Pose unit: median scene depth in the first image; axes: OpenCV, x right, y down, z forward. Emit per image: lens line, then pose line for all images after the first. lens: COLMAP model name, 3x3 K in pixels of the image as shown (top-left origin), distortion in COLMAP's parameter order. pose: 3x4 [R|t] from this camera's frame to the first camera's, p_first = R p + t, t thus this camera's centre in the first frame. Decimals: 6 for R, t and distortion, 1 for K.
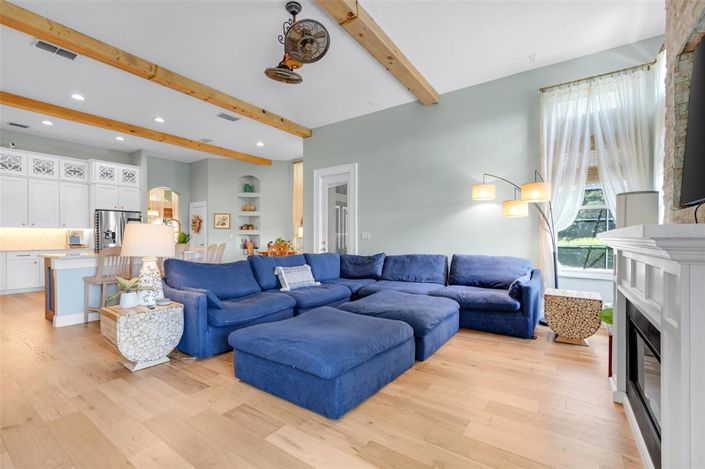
lens RADIAL K [[313.1, 0, 349.8], [0, 313.1, 235.6], [0, 0, 1]] dist [-0.001776, -0.000212]
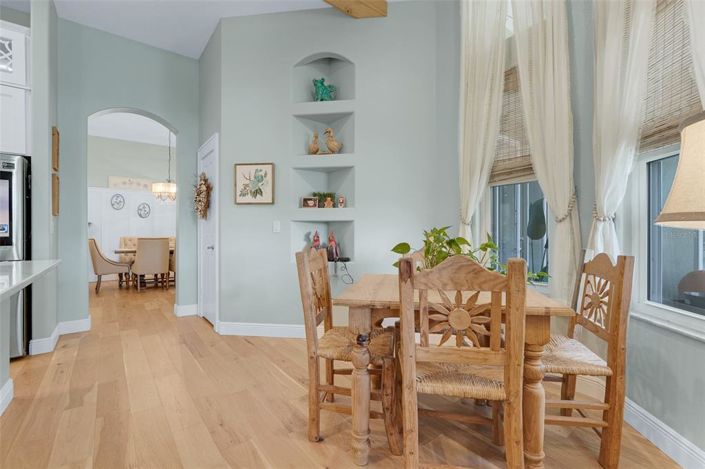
lens RADIAL K [[313.1, 0, 349.8], [0, 313.1, 235.6], [0, 0, 1]] dist [-0.001776, -0.000212]
pose [[0.956658, 0.002661, -0.291201, -0.197617], [-0.000316, 0.999967, 0.008098, 0.010533], [0.291213, -0.007655, 0.956628, 0.688621]]
